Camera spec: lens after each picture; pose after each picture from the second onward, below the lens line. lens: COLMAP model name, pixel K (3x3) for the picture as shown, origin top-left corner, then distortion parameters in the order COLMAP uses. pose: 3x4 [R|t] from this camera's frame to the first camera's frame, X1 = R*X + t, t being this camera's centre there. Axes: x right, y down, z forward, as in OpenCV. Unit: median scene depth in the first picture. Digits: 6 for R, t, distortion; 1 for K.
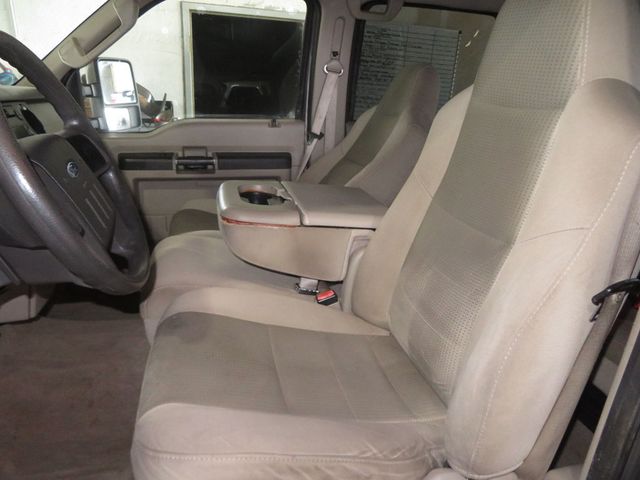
lens RADIAL K [[458.2, 0, 321.3], [0, 458.2, 237.1], [0, 0, 1]] dist [-0.010050, 0.010302]
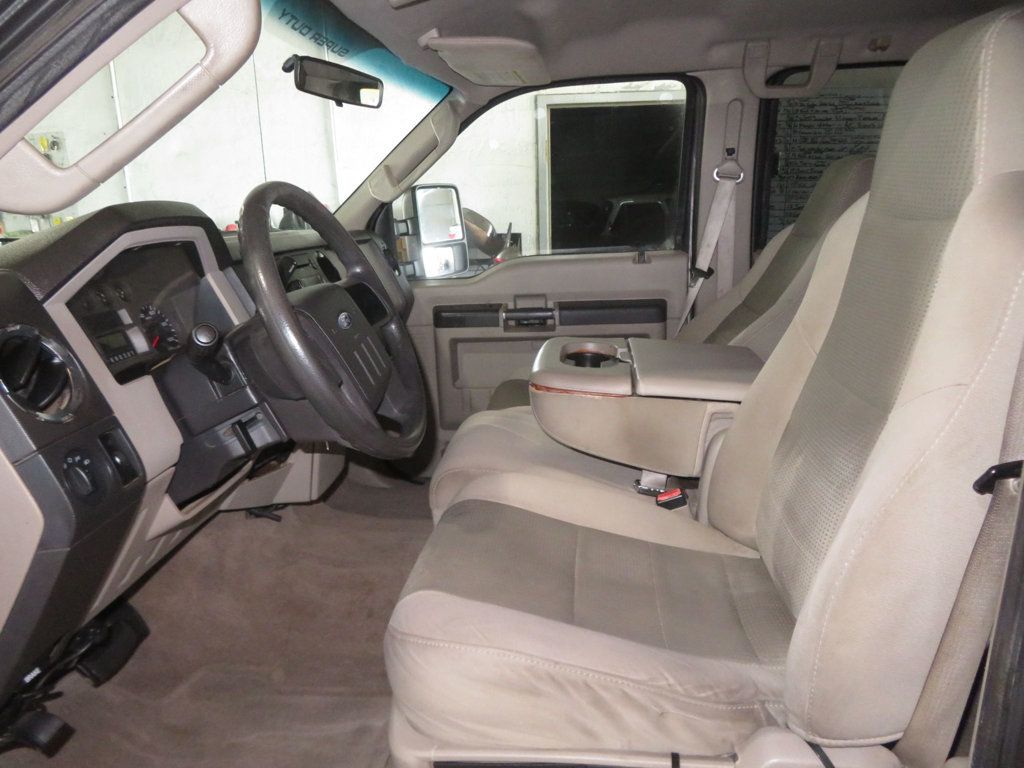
lens RADIAL K [[733.1, 0, 517.6], [0, 733.1, 377.5], [0, 0, 1]] dist [-0.010050, 0.010302]
pose [[0.942435, 0.004592, -0.334357, 0.111766], [-0.032043, 0.996544, -0.076632, 0.027631], [0.332850, 0.082934, 0.939326, -0.104406]]
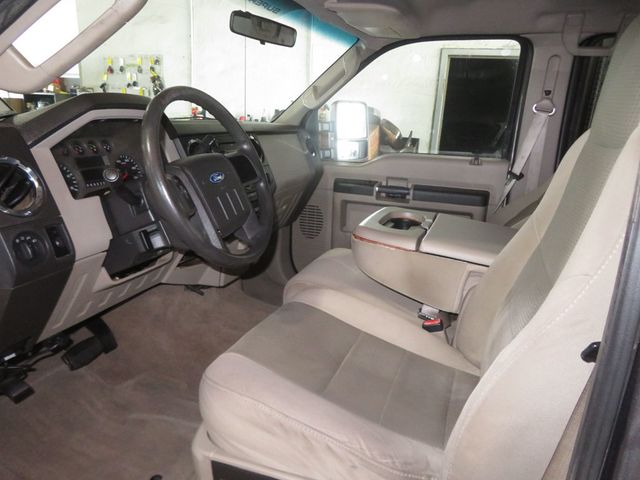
lens RADIAL K [[458.2, 0, 324.7], [0, 458.2, 238.1], [0, 0, 1]] dist [-0.010050, 0.010302]
pose [[0.835168, 0.140579, -0.531726, 0.221796], [-0.181420, 0.983087, -0.025041, 0.007495], [0.519212, 0.117379, 0.846546, -0.016259]]
